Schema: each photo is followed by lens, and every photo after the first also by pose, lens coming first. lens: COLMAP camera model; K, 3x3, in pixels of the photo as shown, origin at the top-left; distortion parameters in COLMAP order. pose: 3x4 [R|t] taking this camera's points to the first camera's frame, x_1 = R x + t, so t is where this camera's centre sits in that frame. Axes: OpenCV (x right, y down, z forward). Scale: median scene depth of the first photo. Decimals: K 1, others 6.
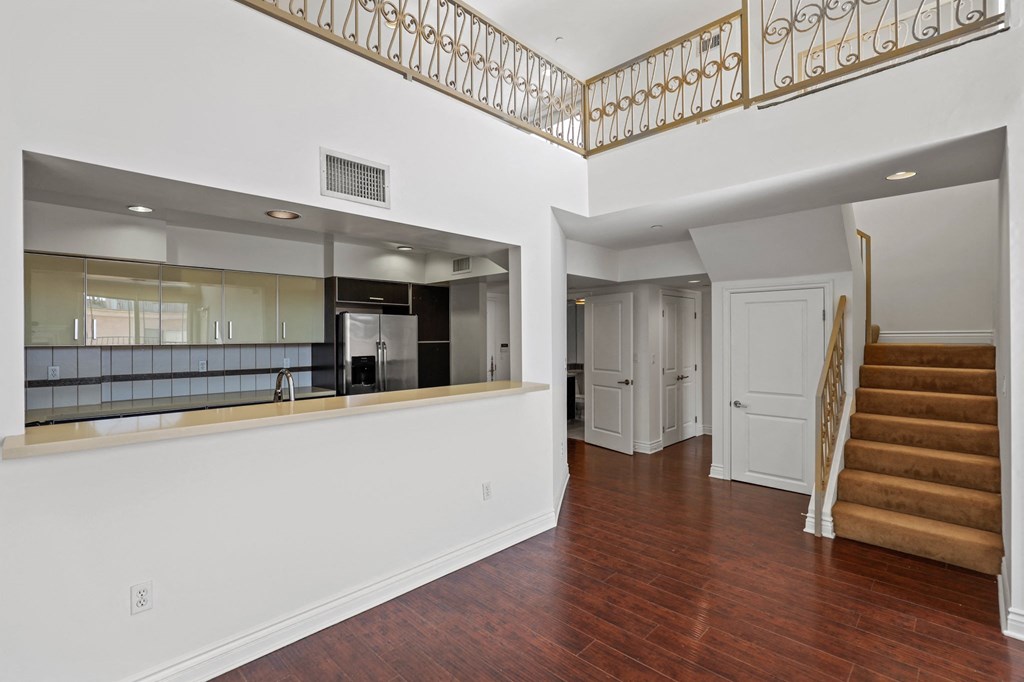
lens RADIAL K [[477.2, 0, 512.3], [0, 477.2, 344.2], [0, 0, 1]] dist [-0.005530, -0.000519]
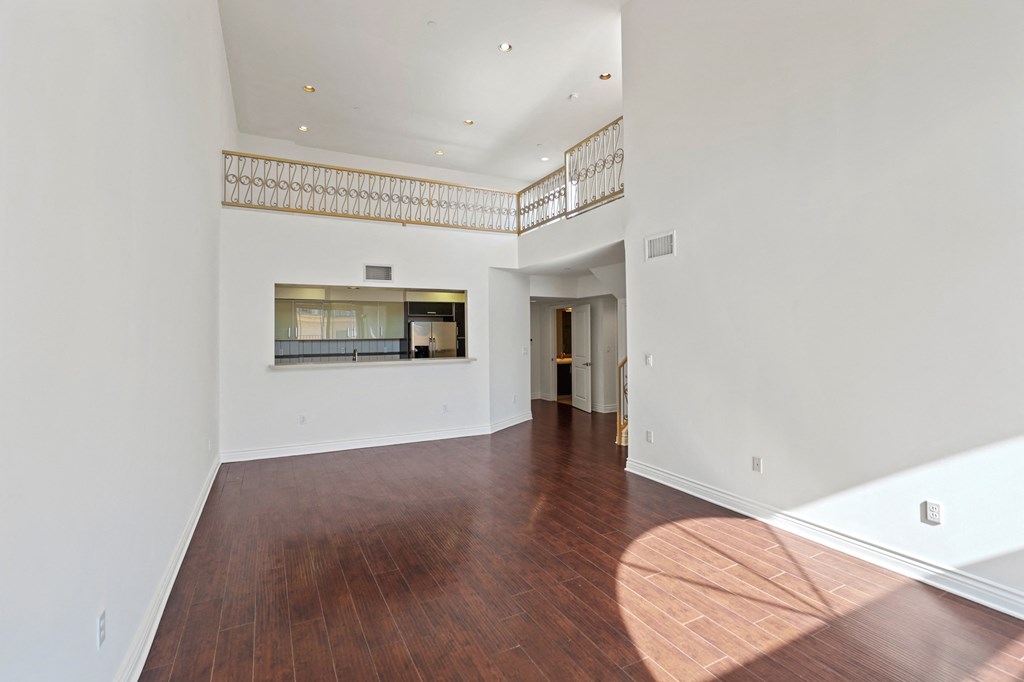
lens RADIAL K [[475.0, 0, 512.0], [0, 475.0, 336.1], [0, 0, 1]] dist [-0.003383, -0.000428]
pose [[0.950327, -0.004310, -0.311224, 0.568145], [0.002270, 0.999974, -0.006915, 0.001859], [0.311245, 0.005865, 0.950312, -0.585971]]
